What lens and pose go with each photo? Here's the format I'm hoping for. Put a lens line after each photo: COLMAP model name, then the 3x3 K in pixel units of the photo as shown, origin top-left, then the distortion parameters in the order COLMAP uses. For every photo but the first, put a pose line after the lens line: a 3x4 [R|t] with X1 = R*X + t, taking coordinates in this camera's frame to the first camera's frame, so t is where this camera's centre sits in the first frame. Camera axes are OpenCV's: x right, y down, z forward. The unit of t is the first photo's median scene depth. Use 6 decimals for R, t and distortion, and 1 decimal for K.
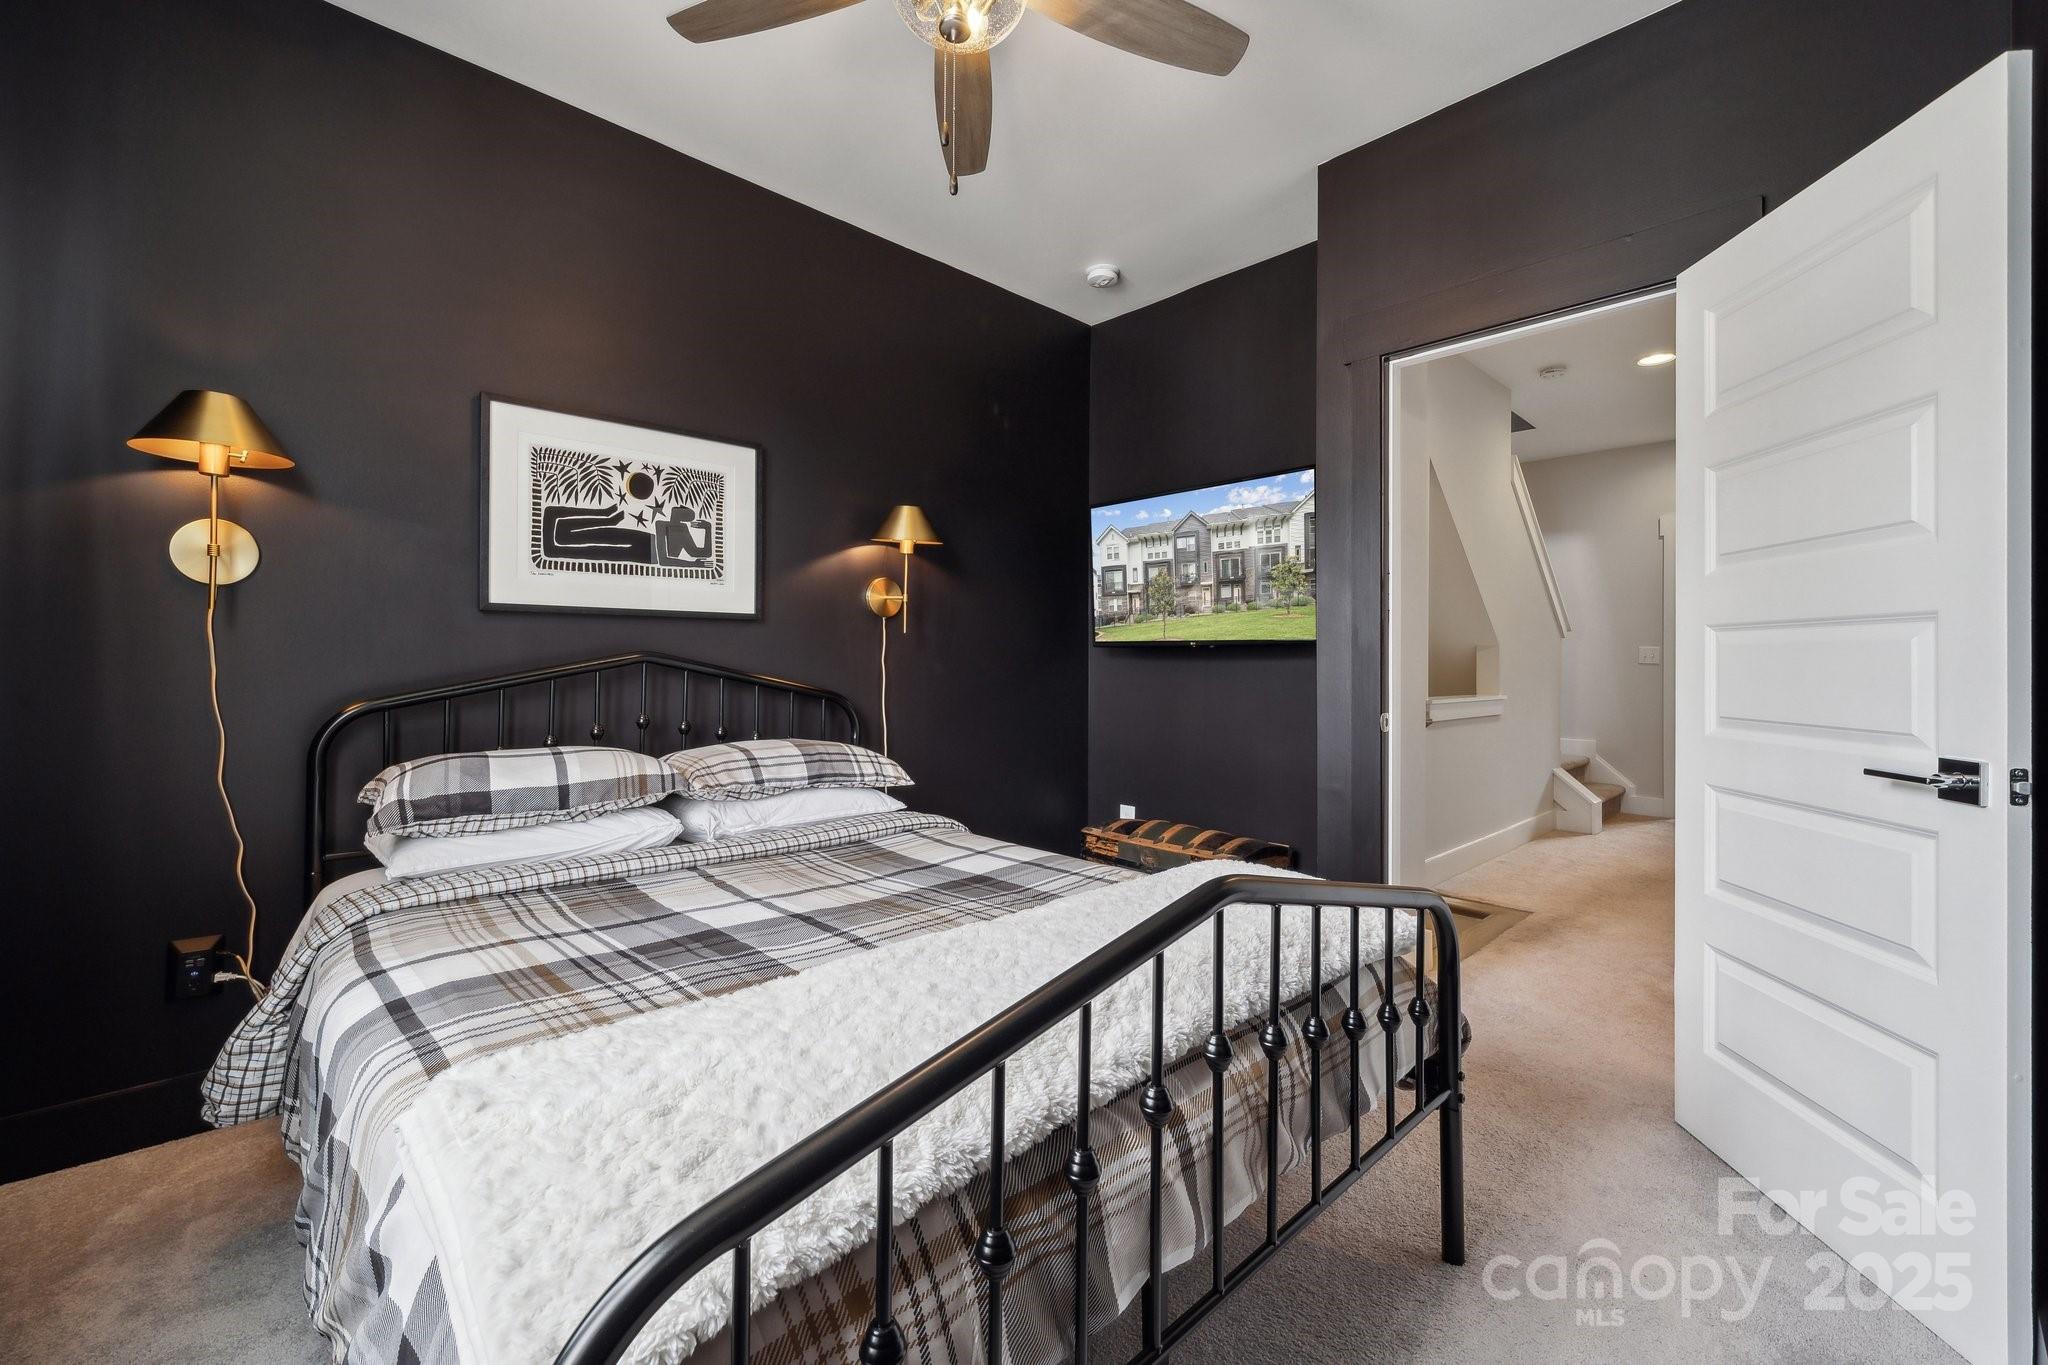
lens RADIAL K [[843.5, 0, 1030.0], [0, 843.5, 652.2], [0, 0, 1]] dist [-0.000476, 0.000264]
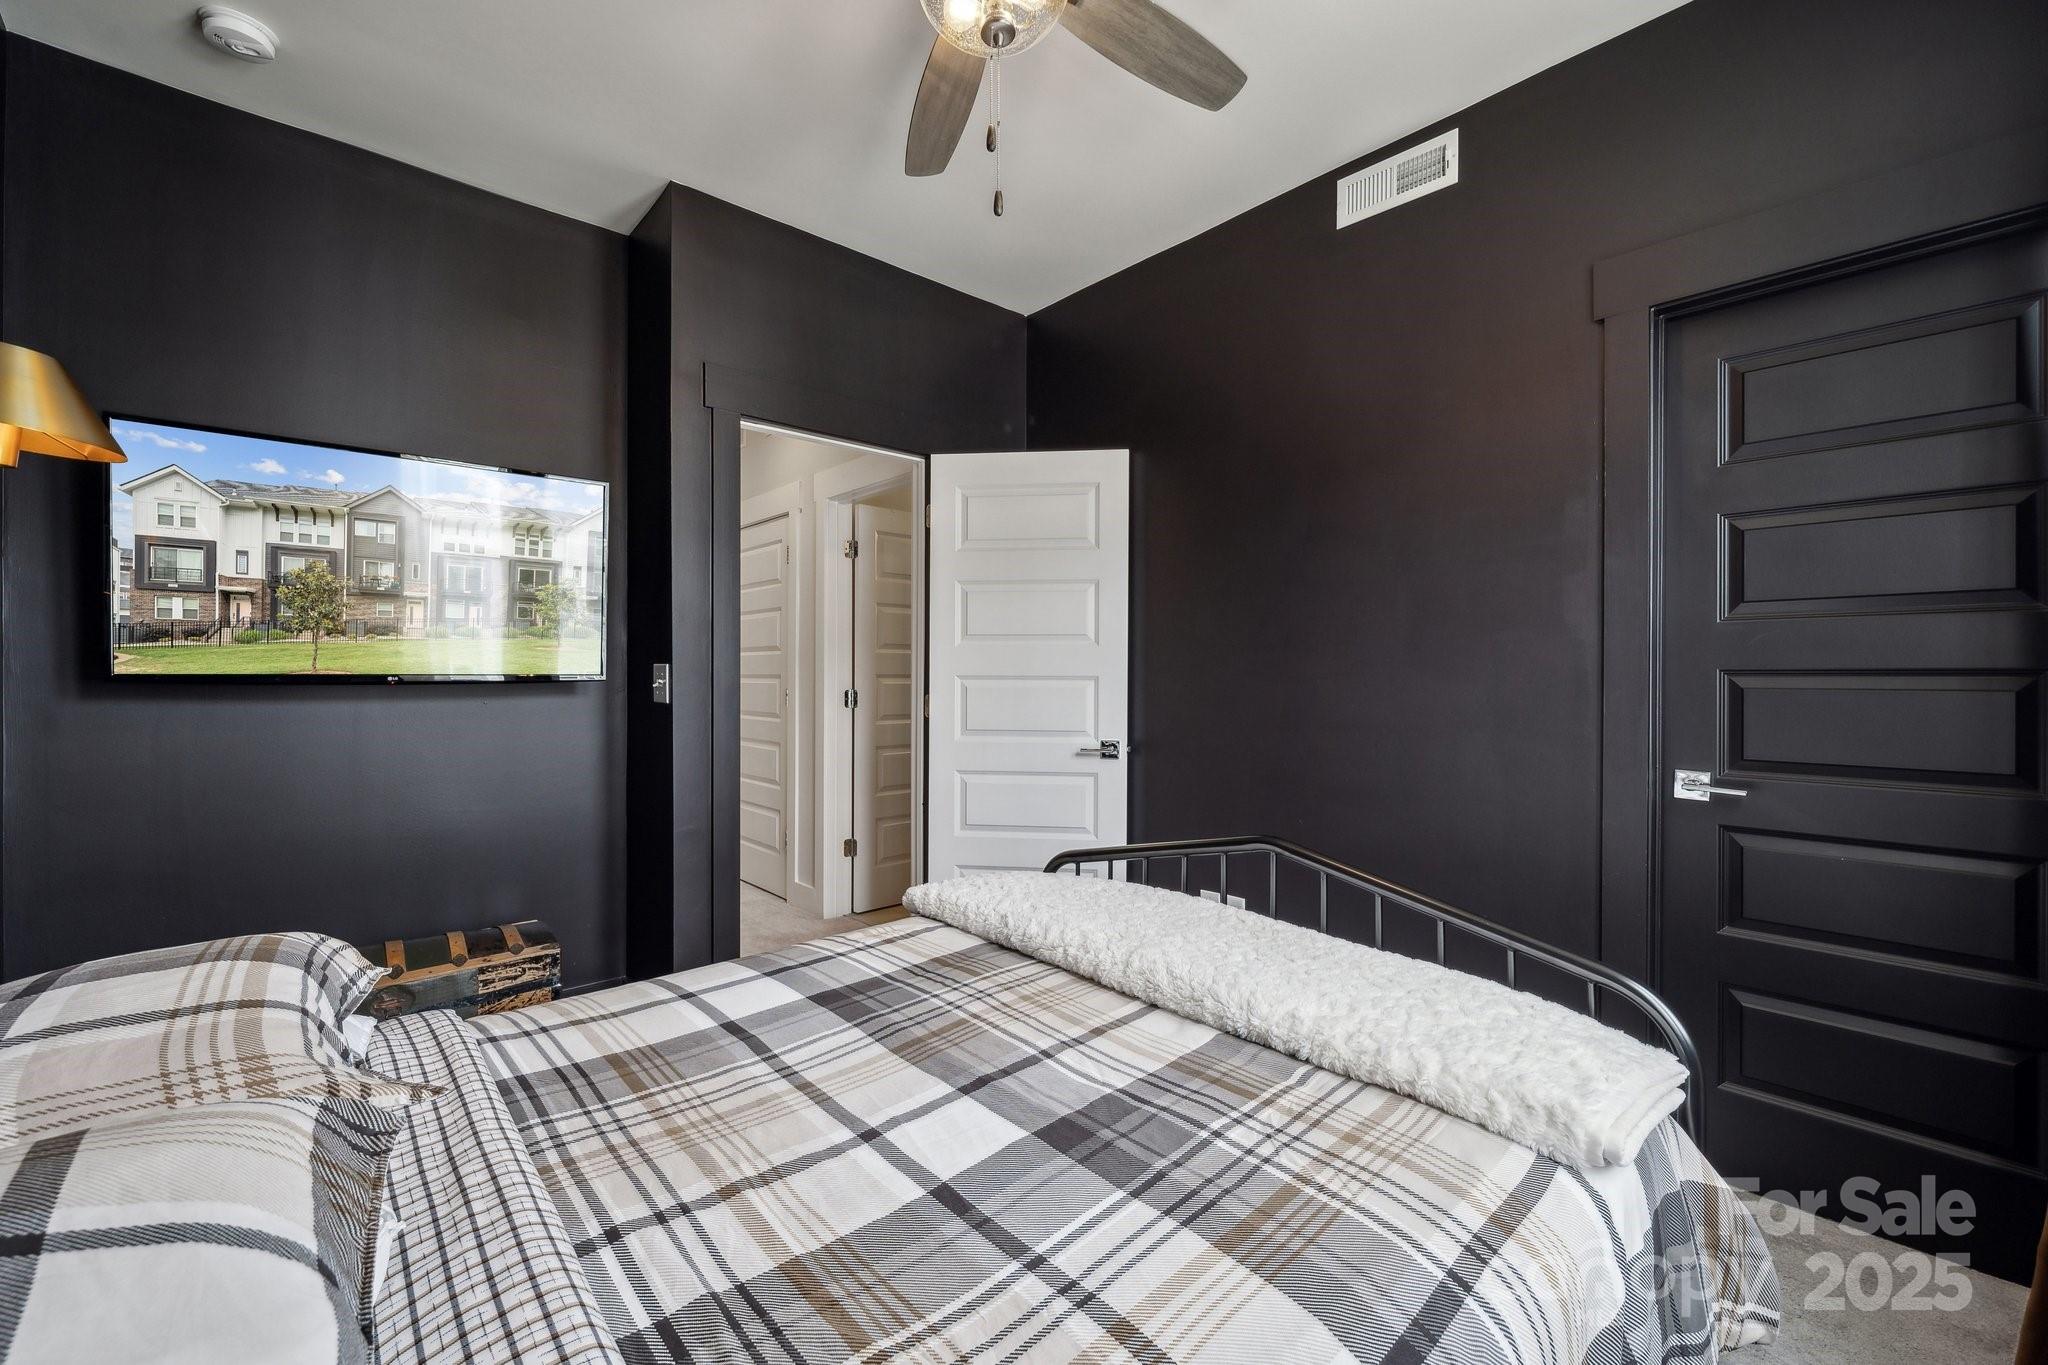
lens RADIAL K [[843.5, 0, 1030.3], [0, 843.5, 688.4], [0, 0, 1]] dist [-0.000476, 0.000264]
pose [[0.031839, -0.024305, 0.999197, -0.819440], [-0.018121, 0.999526, 0.024890, -0.048406], [-0.999329, -0.018899, 0.031384, 0.755964]]
